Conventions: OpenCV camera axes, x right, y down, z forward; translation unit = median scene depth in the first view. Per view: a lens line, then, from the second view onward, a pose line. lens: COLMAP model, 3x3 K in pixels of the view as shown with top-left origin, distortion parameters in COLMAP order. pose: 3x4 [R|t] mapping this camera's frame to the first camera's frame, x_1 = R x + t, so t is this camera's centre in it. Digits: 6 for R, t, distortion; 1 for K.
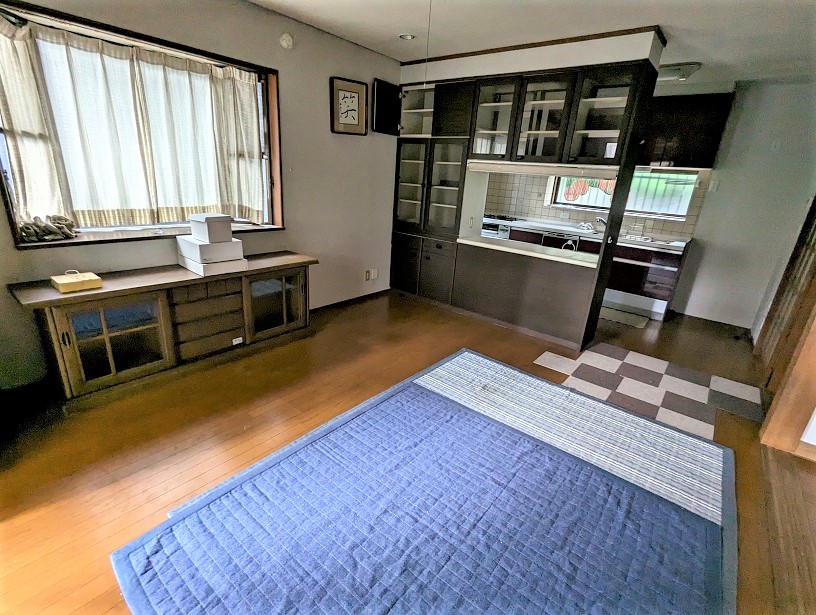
lens RADIAL K [[388.6, 0, 408.0], [0, 388.6, 307.5], [0, 0, 1]] dist [-0.010575, -0.000039]
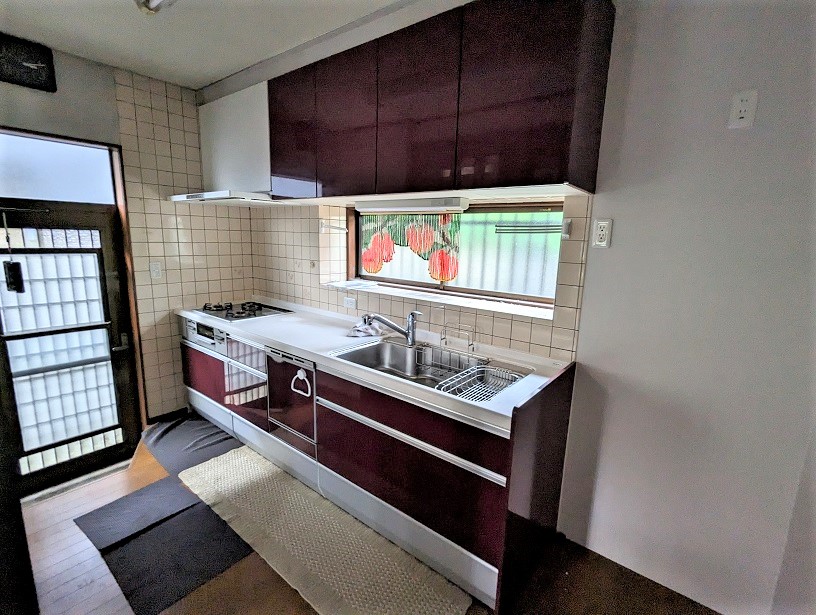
lens RADIAL K [[388.6, 0, 408.0], [0, 388.6, 307.5], [0, 0, 1]] dist [-0.010575, -0.000039]
pose [[0.999350, -0.035180, 0.007816, 0.556382], [0.035944, 0.988694, -0.145573, -0.181790], [-0.002606, 0.145759, 0.989317, 0.587827]]
